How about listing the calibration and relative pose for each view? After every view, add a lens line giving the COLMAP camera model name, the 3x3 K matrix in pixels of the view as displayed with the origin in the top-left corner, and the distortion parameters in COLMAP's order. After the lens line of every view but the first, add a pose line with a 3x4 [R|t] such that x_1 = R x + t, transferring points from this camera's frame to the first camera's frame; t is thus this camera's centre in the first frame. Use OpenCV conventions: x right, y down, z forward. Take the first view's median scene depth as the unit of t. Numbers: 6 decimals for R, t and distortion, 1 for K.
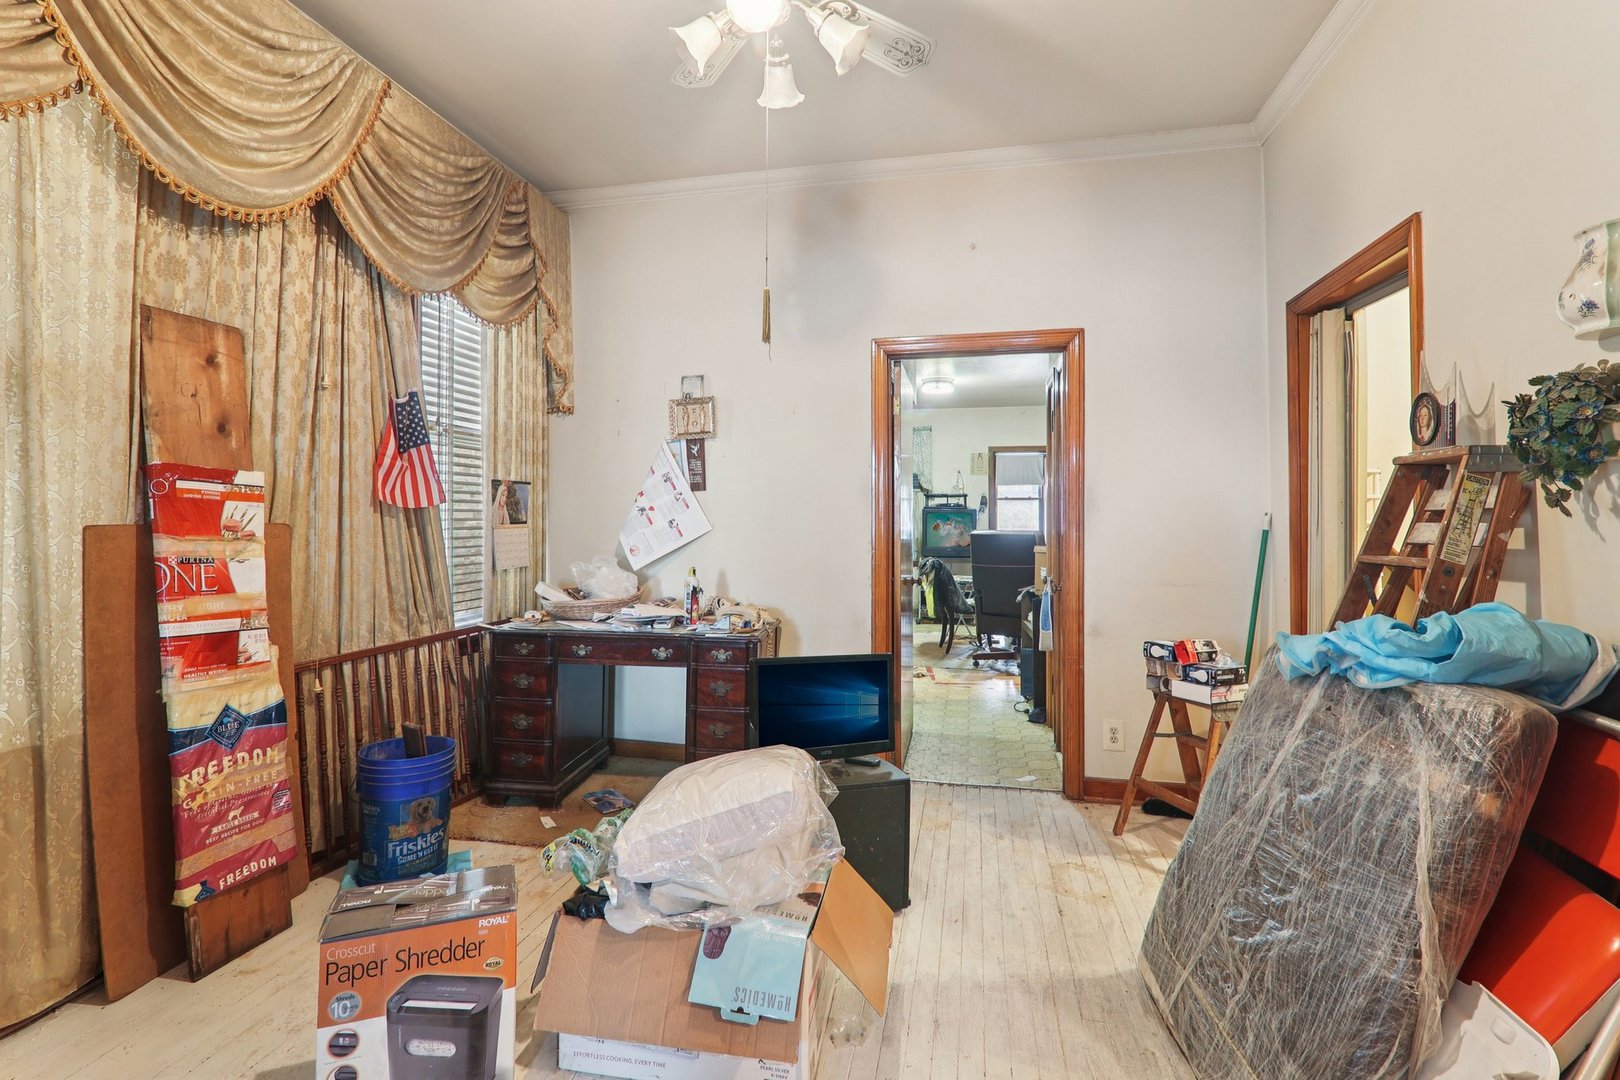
lens RADIAL K [[752.6, 0, 814.8], [0, 752.6, 537.7], [0, 0, 1]] dist [-0.002611, 0.001611]
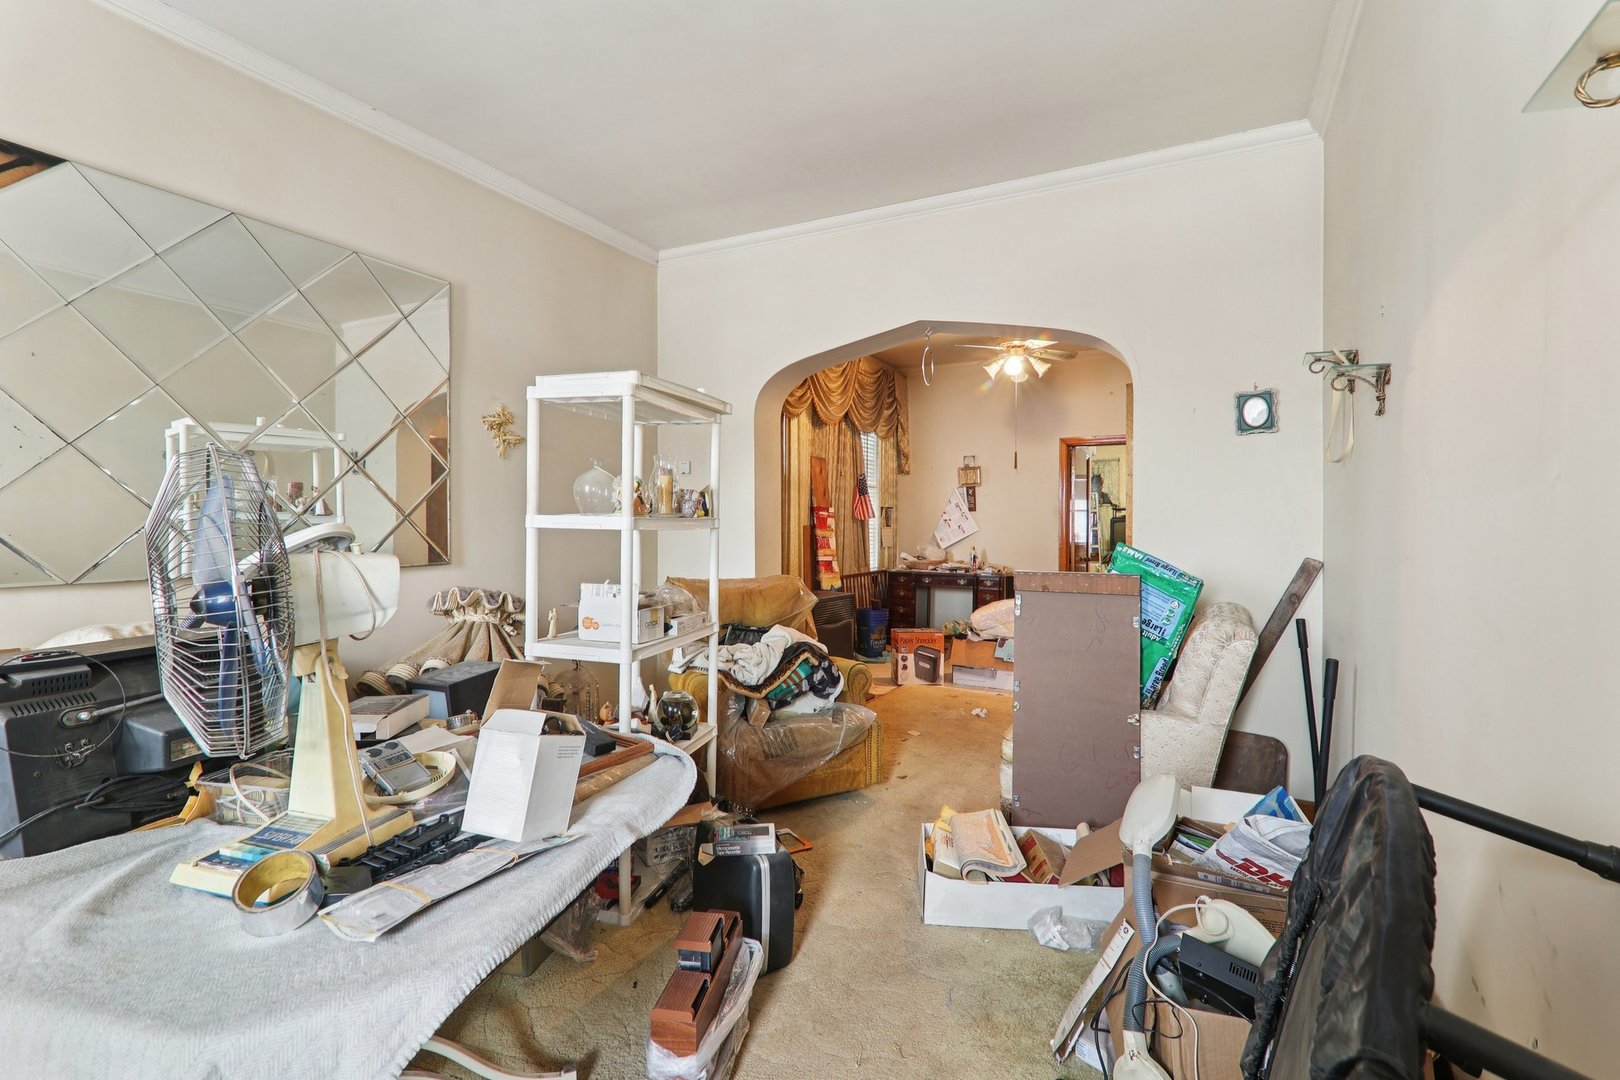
lens RADIAL K [[752.6, 0, 803.0], [0, 752.6, 537.3], [0, 0, 1]] dist [-0.002611, 0.001611]
pose [[0.958673, 0.007514, -0.284411, -0.010929], [-0.010382, 0.999909, -0.008575, 0.036543], [0.284321, 0.011173, 0.958664, -1.267201]]
